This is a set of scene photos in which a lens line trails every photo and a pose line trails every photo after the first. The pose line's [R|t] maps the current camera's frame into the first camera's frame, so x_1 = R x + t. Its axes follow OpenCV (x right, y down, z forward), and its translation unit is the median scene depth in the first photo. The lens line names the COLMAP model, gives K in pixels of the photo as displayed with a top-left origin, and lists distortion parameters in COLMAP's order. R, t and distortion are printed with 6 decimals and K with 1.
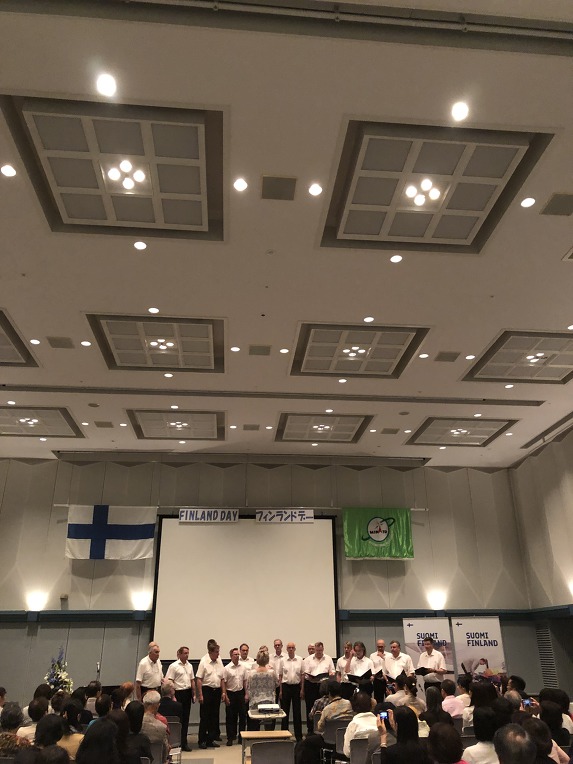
lens RADIAL K [[637.4, 0, 292.4], [0, 637.4, 378.5], [0, 0, 1]] dist [0.016530, -0.022422]
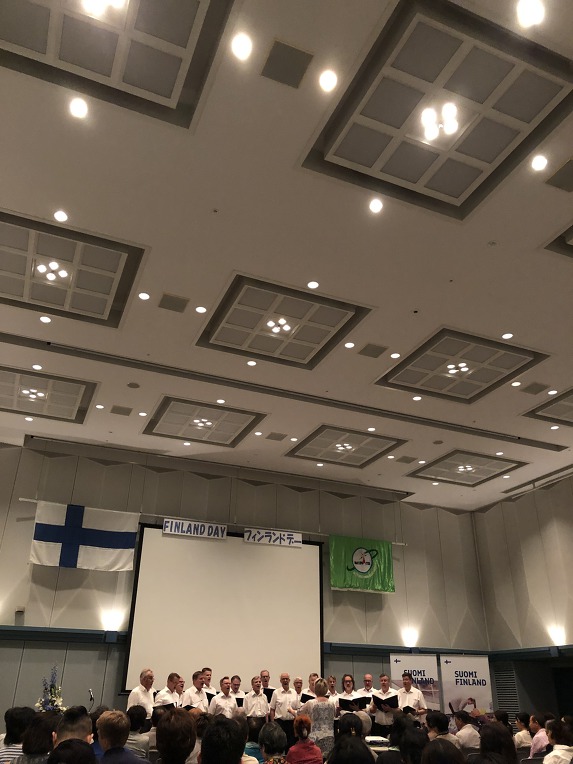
lens RADIAL K [[637.4, 0, 281.4], [0, 637.4, 383.3], [0, 0, 1]] dist [0.016530, -0.022422]
pose [[0.954103, 0.153982, 0.256861, -0.308976], [-0.138596, 0.987345, -0.077078, 0.070139], [-0.265479, 0.037940, 0.963370, 0.097412]]
